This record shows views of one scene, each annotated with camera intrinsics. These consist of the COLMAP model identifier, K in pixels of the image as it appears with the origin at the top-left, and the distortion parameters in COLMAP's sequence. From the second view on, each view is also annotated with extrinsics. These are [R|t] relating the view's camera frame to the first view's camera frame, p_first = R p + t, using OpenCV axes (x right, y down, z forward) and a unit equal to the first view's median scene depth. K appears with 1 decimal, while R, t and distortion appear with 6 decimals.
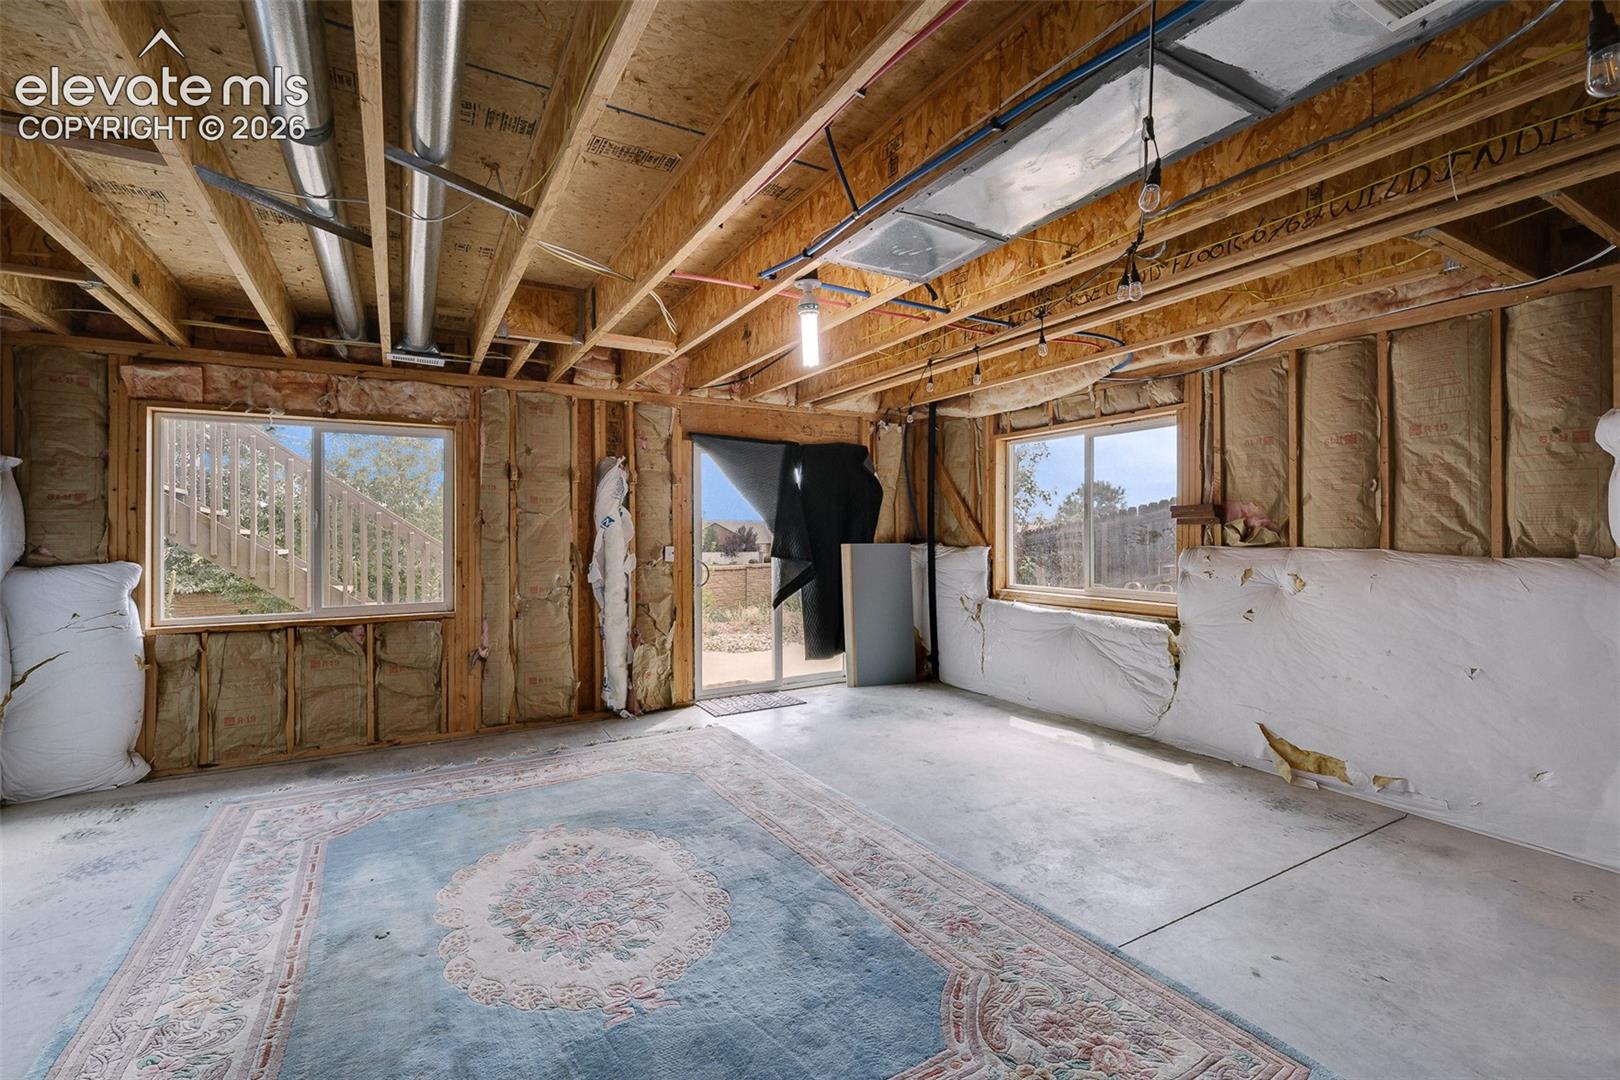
lens RADIAL K [[703.8, 0, 803.7], [0, 703.8, 520.4], [0, 0, 1]] dist [-0.000614, -0.000421]
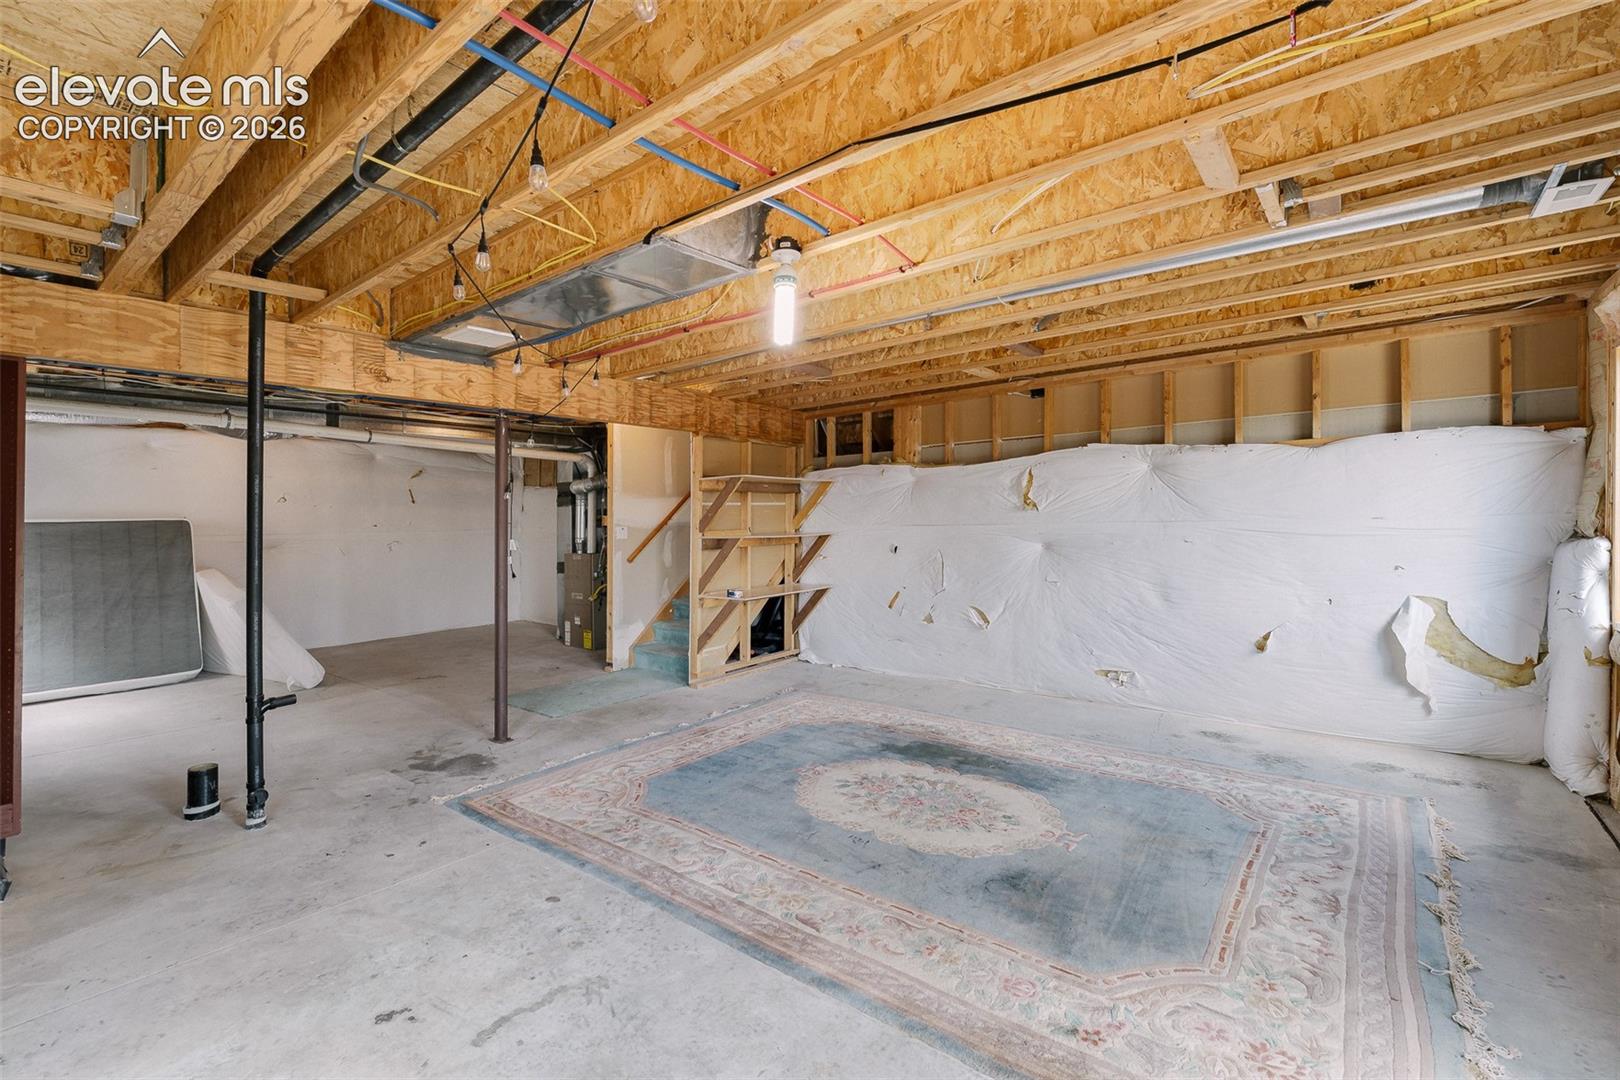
lens RADIAL K [[703.8, 0, 803.7], [0, 703.8, 520.4], [0, 0, 1]] dist [-0.000614, -0.000421]
pose [[-0.931605, 0.020192, -0.362911, 0.267449], [0.028549, 0.999436, -0.017679, 0.026965], [0.362349, -0.026831, -0.931656, 1.639694]]
